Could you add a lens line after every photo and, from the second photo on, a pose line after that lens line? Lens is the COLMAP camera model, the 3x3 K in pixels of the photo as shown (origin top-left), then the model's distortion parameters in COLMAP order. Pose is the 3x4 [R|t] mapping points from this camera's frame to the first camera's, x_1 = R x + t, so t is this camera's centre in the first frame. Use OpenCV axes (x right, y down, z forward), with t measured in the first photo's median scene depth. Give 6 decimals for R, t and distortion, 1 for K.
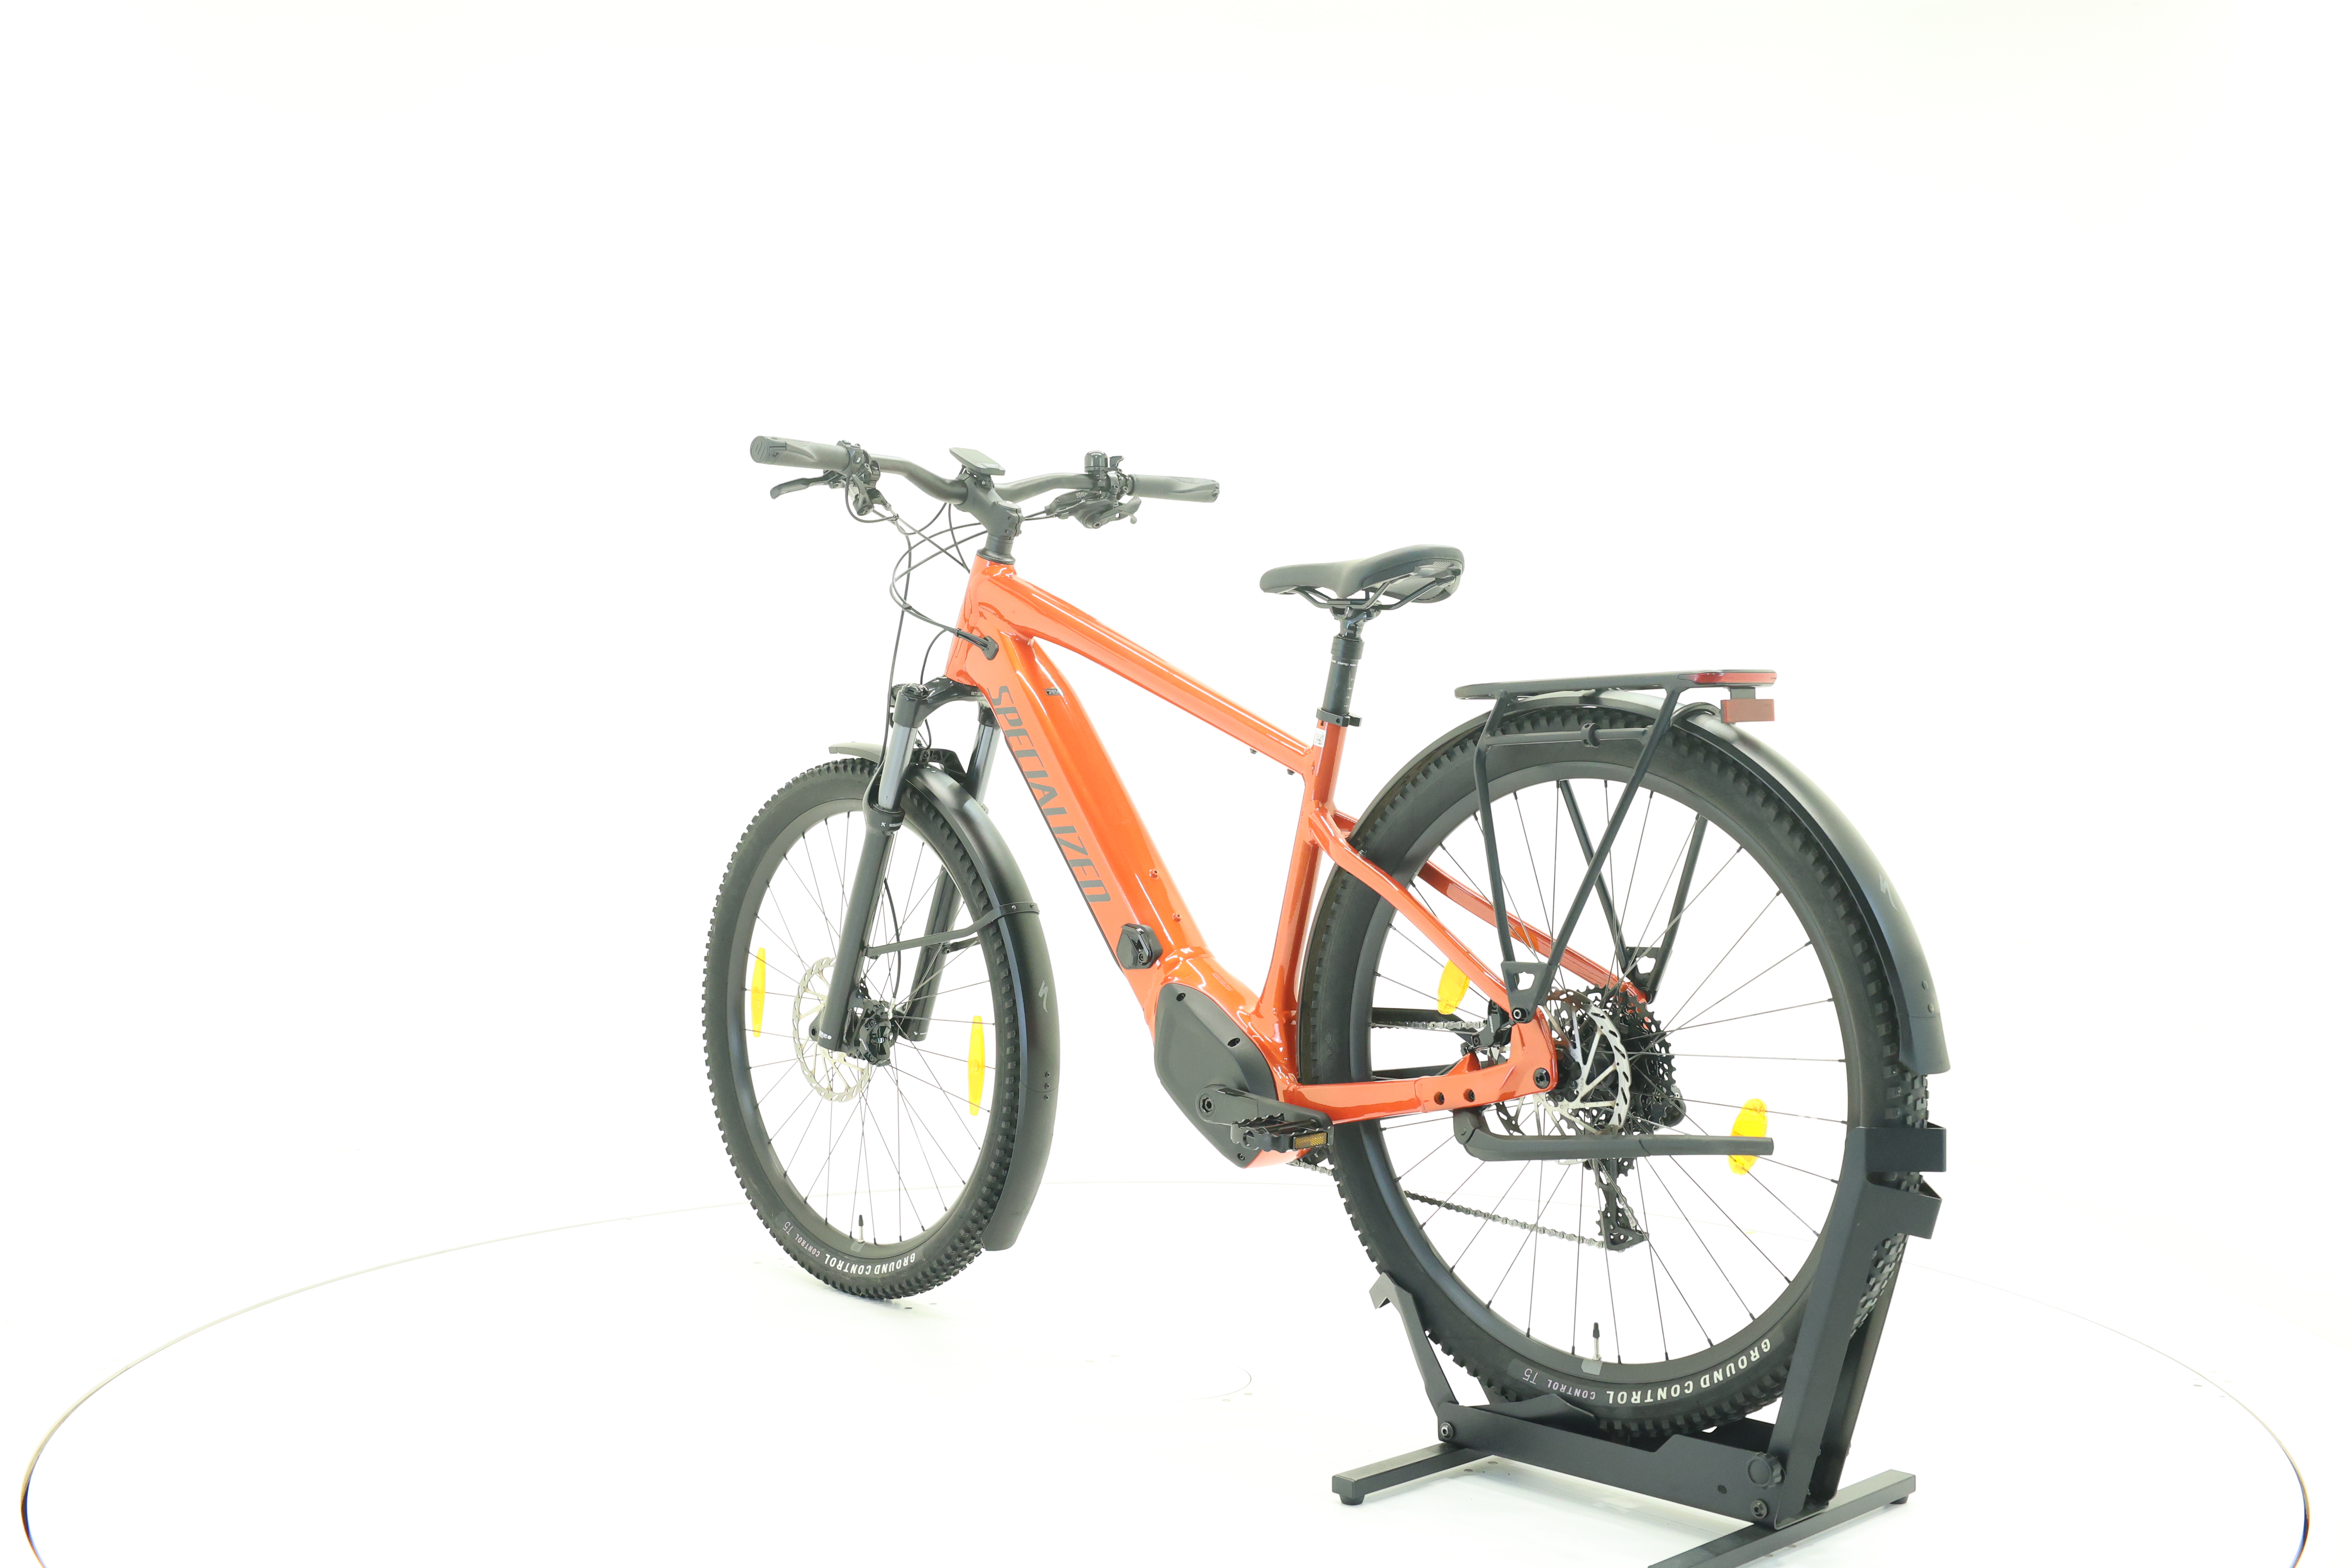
lens RADIAL K [[2464.6, 0, 1176.0], [0, 2464.6, 784.0], [0, 0, 1]] dist [-0.013831, -0.002456]
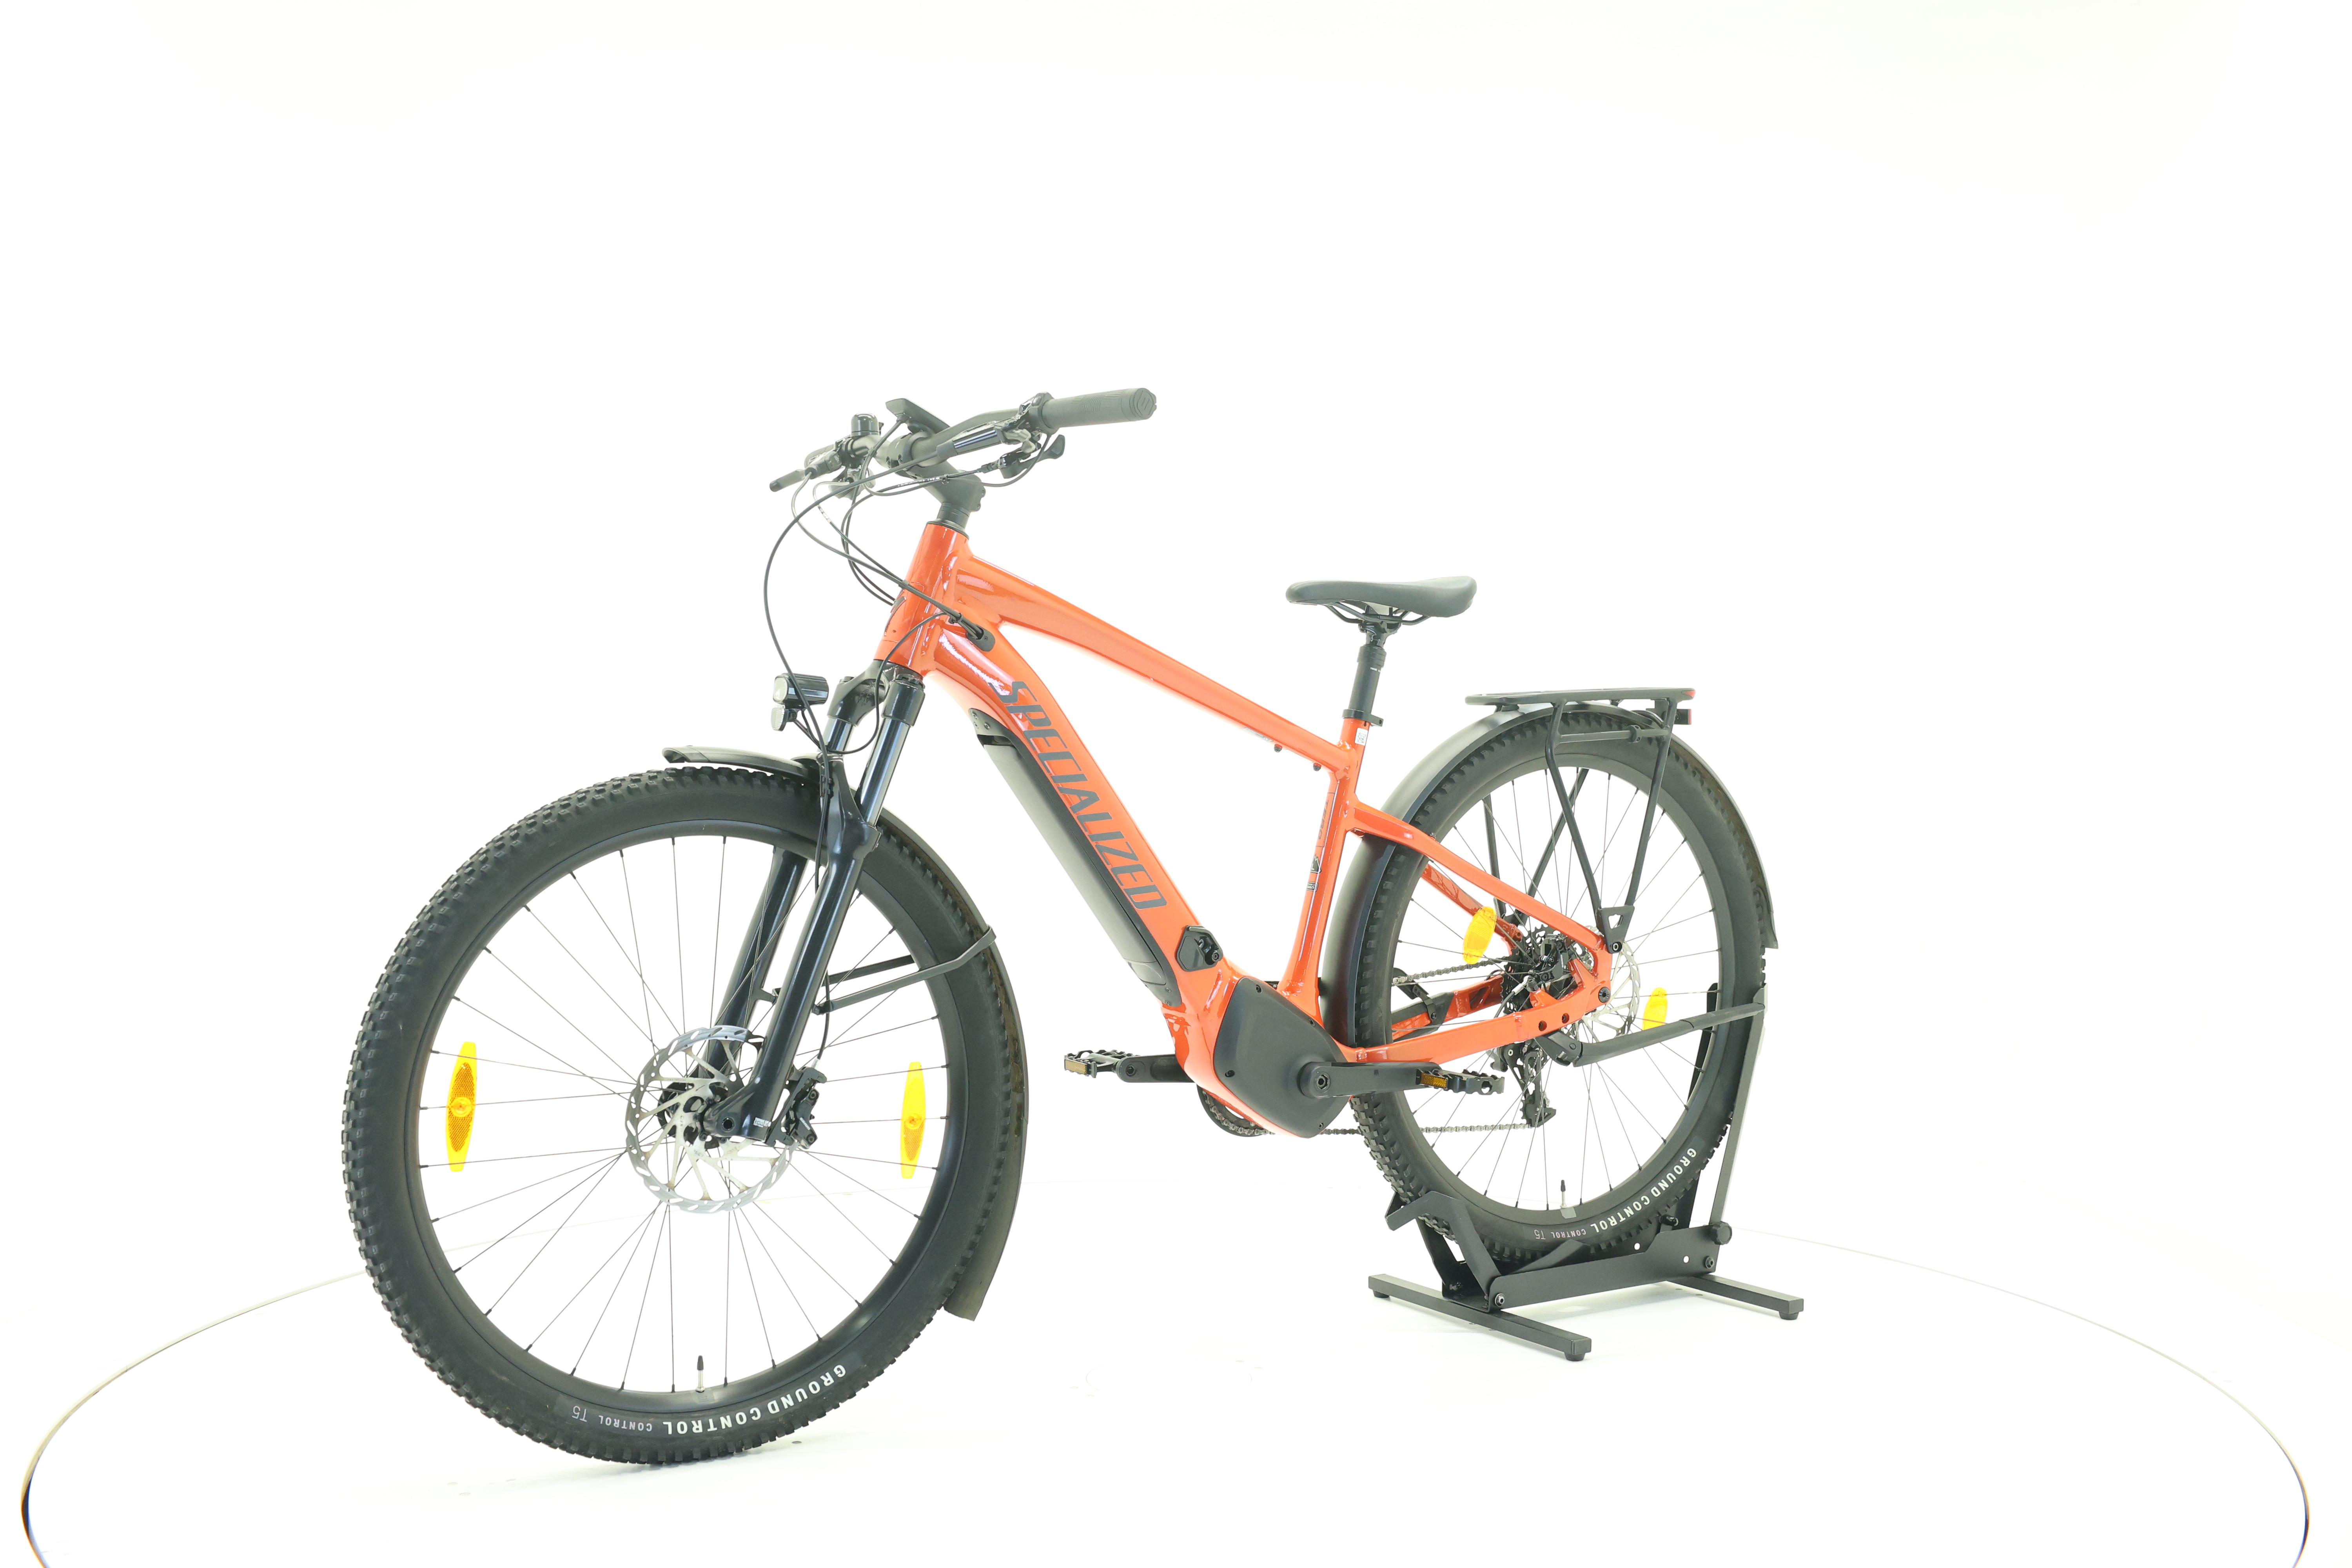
lens RADIAL K [[2464.6, 0, 1176.0], [0, 2464.6, 784.0], [0, 0, 1]] dist [-0.013831, -0.002456]
pose [[0.186957, -0.025780, 0.982030, -1.068348], [0.018175, 0.999575, 0.022780, -0.024596], [-0.982200, 0.013590, 0.187346, 0.881269]]
